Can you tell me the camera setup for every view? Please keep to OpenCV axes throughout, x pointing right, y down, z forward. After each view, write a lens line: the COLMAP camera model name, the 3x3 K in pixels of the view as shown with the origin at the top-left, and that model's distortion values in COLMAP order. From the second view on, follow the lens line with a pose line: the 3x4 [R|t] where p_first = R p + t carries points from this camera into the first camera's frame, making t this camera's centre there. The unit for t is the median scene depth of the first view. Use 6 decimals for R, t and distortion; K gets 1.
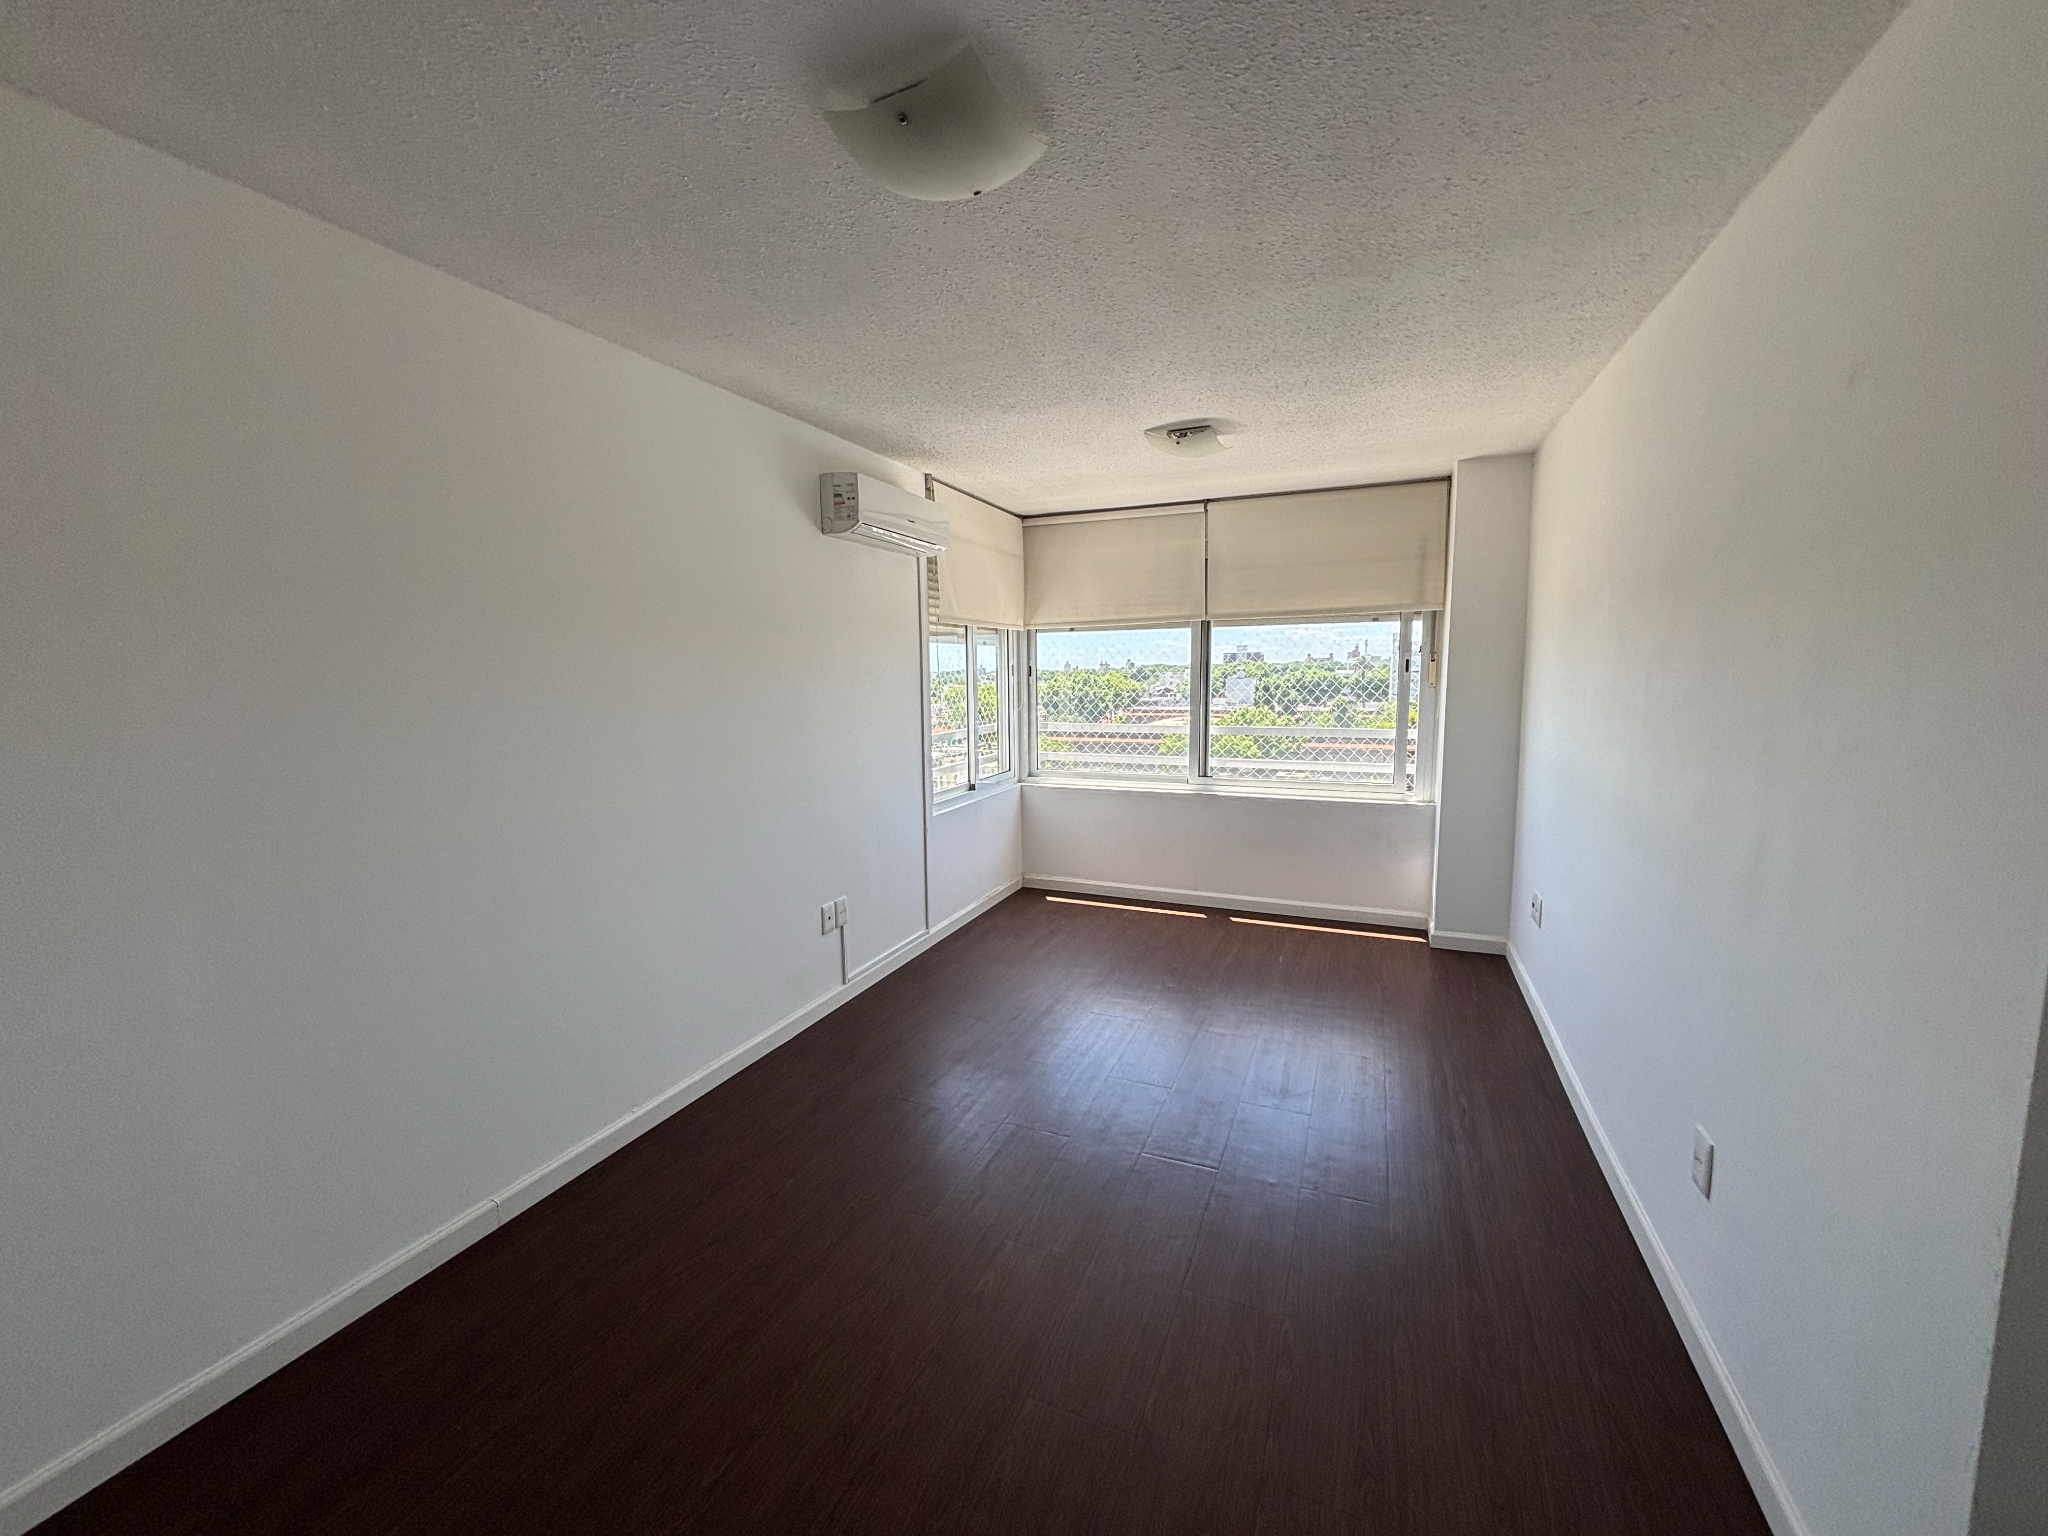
lens RADIAL K [[824.7, 0, 1029.0], [0, 824.7, 772.5], [0, 0, 1]] dist [0.033393, -0.000265]
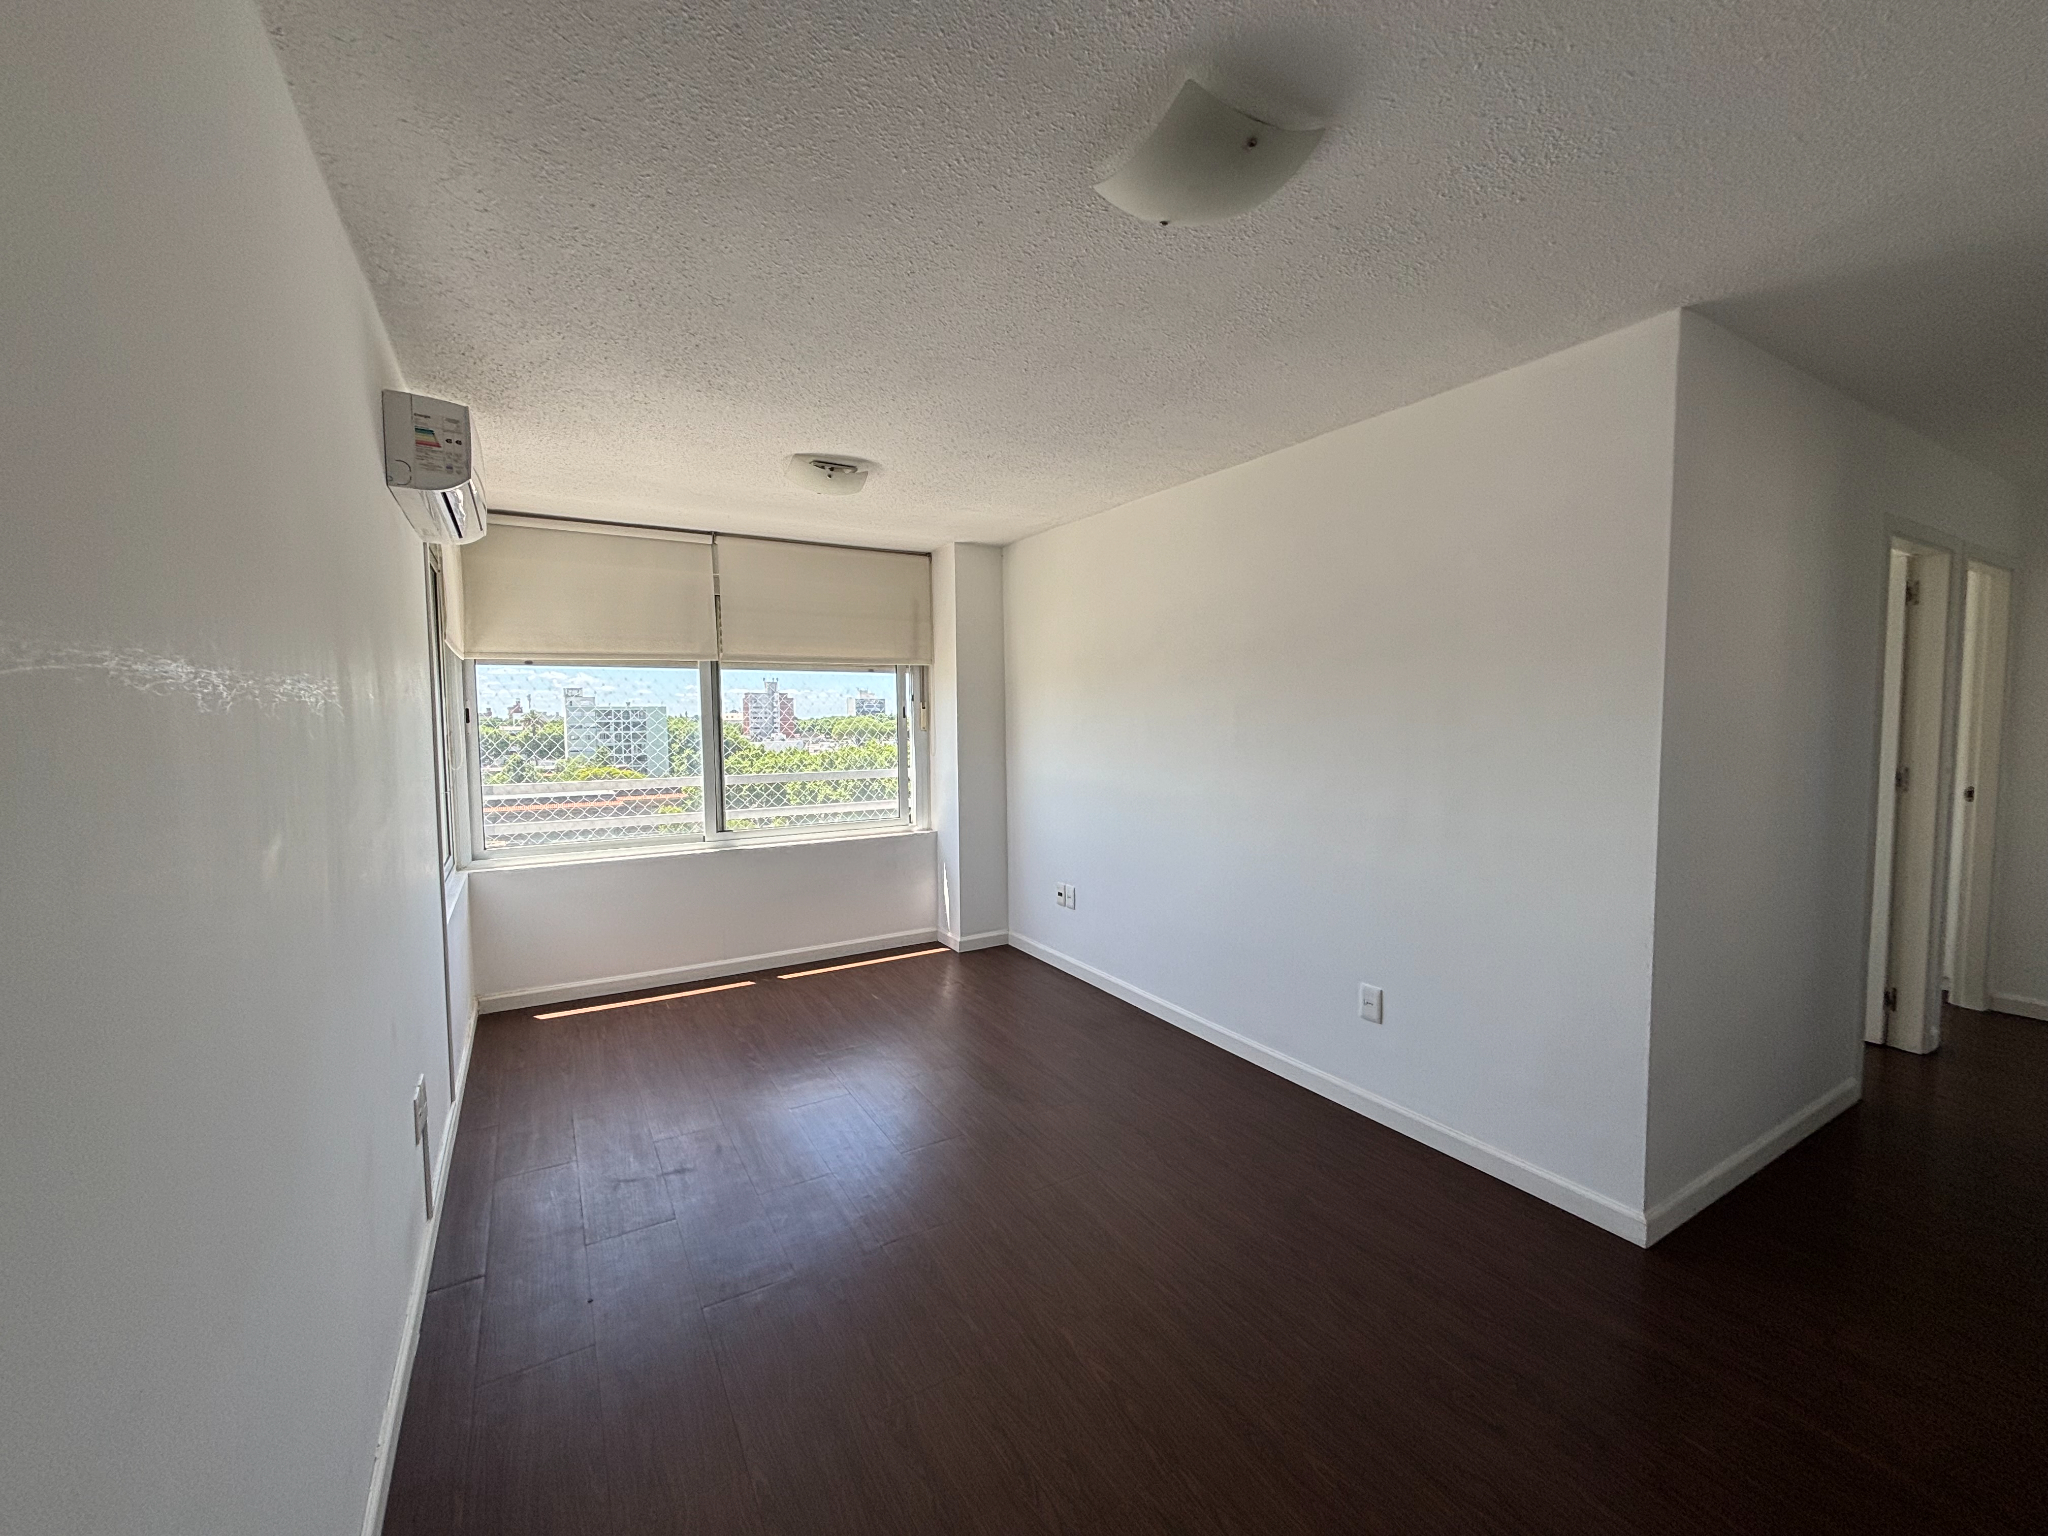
lens RADIAL K [[824.7, 0, 1029.0], [0, 824.7, 772.5], [0, 0, 1]] dist [0.033393, -0.000265]
pose [[0.602569, -0.051773, 0.796386, -0.327490], [0.103764, 0.994505, -0.013859, -0.012775], [-0.791292, 0.090987, 0.604631, 0.185430]]
